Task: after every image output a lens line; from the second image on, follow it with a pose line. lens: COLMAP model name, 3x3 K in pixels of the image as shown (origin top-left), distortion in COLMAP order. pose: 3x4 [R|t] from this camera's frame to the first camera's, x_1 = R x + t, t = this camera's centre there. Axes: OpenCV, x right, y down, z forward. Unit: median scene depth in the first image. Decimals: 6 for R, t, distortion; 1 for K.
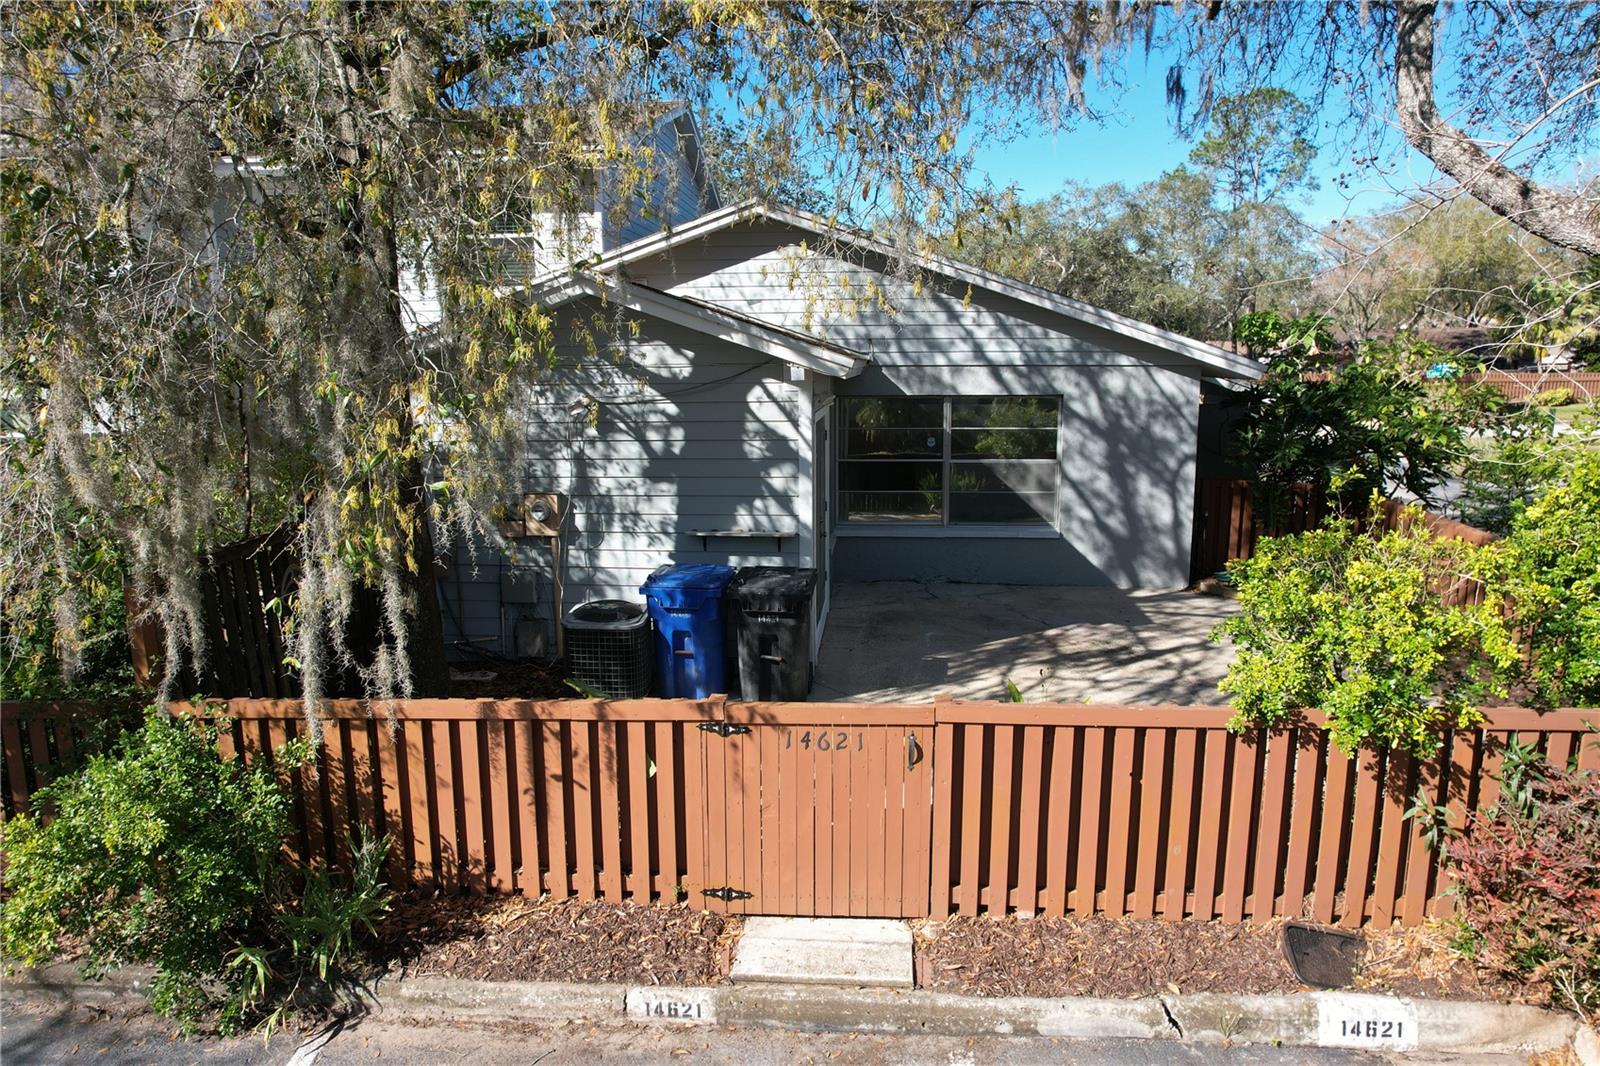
lens RADIAL K [[1022.1, 0, 832.8], [0, 1022.1, 536.0], [0, 0, 1]] dist [-0.070516, 0.065834]
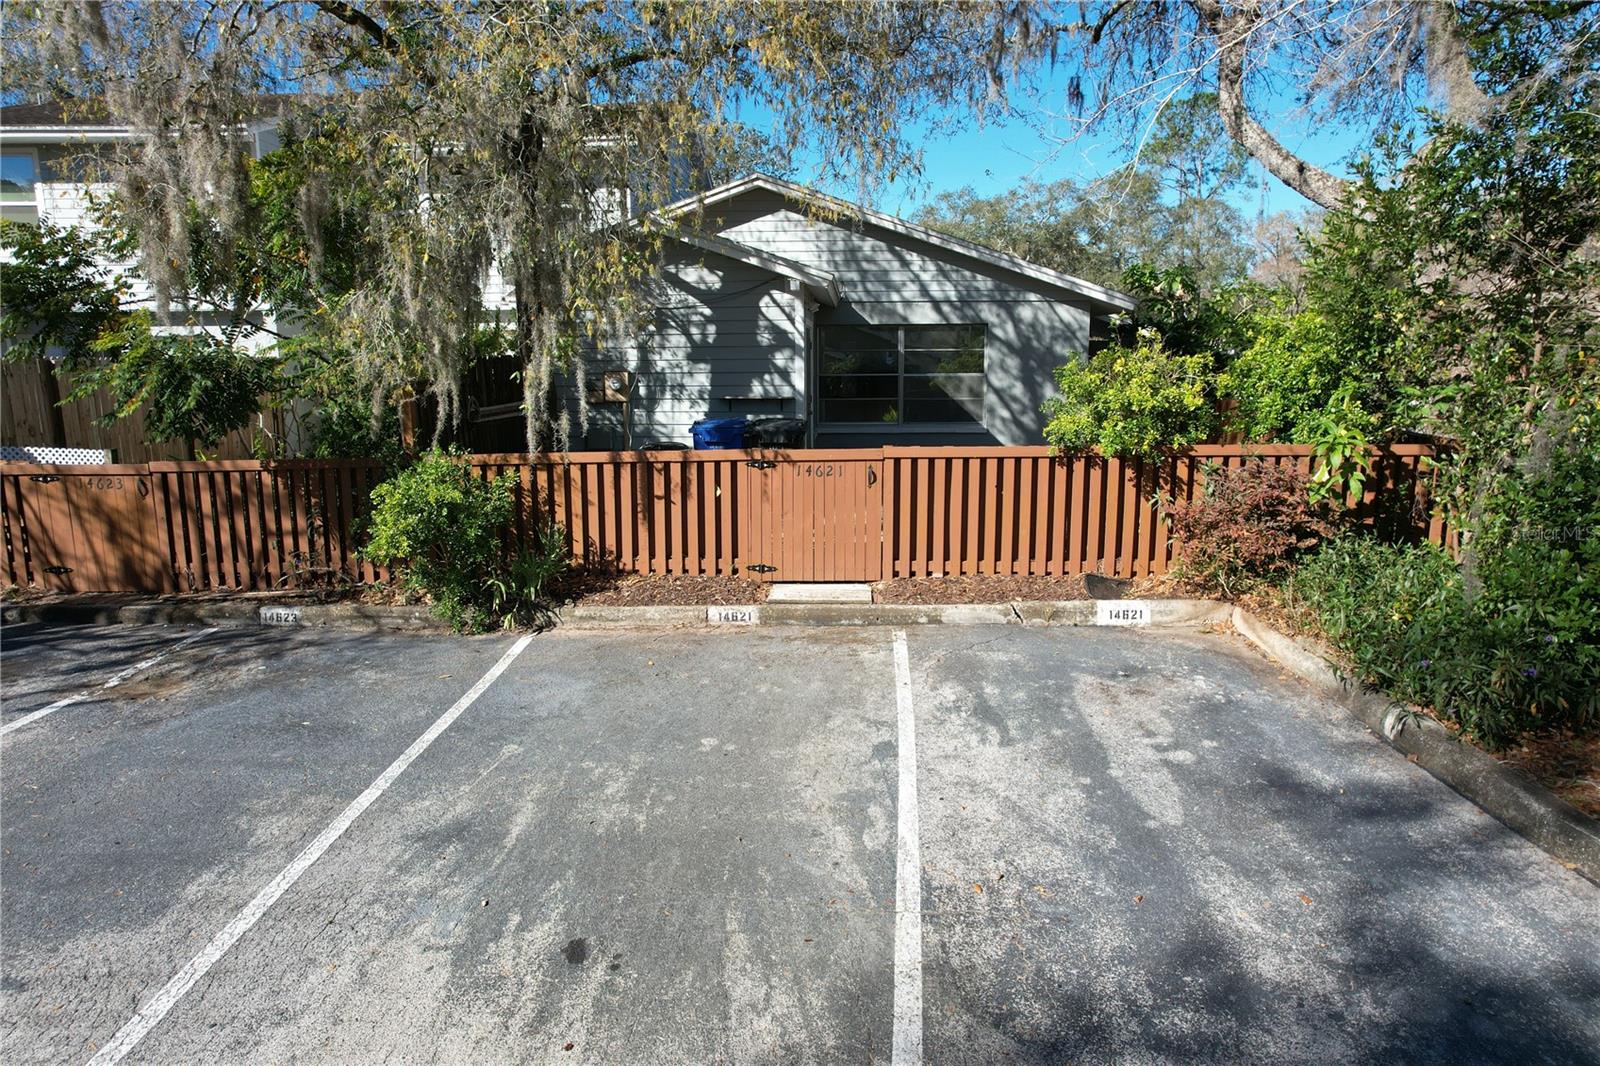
lens RADIAL K [[1022.1, 0, 832.8], [0, 1022.1, 536.0], [0, 0, 1]] dist [-0.070516, 0.065834]
pose [[0.999535, -0.005072, 0.030072, -0.024166], [0.005087, 0.999987, -0.000426, 0.195554], [-0.030070, 0.000579, 0.999548, -0.454535]]
